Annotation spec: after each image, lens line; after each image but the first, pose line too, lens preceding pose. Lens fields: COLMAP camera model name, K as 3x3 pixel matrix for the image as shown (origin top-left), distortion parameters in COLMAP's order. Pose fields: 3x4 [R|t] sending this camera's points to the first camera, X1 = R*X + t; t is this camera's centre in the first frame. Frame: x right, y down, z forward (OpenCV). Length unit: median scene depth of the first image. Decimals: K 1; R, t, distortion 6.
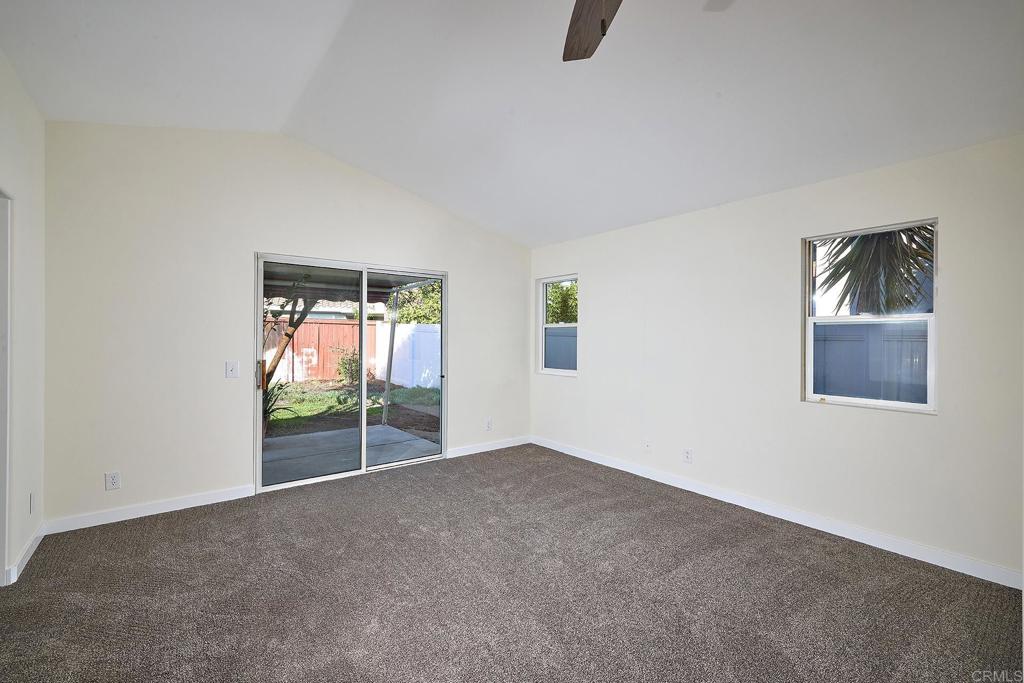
lens RADIAL K [[440.6, 0, 511.7], [0, 440.6, 340.1], [0, 0, 1]] dist [0.000327, -0.000132]
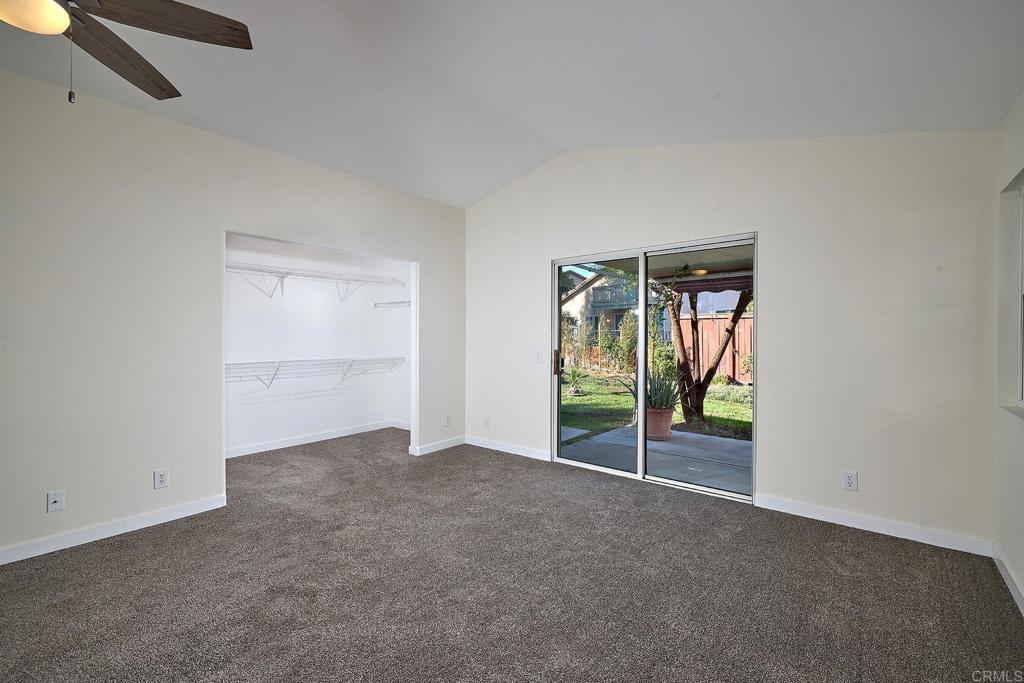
lens RADIAL K [[440.6, 0, 511.5], [0, 440.6, 338.9], [0, 0, 1]] dist [0.000327, -0.000132]
pose [[0.206211, -0.002348, -0.978505, 0.500624], [-0.002987, 0.999991, -0.003030, 0.016561], [0.978503, 0.003548, 0.206202, 0.556519]]
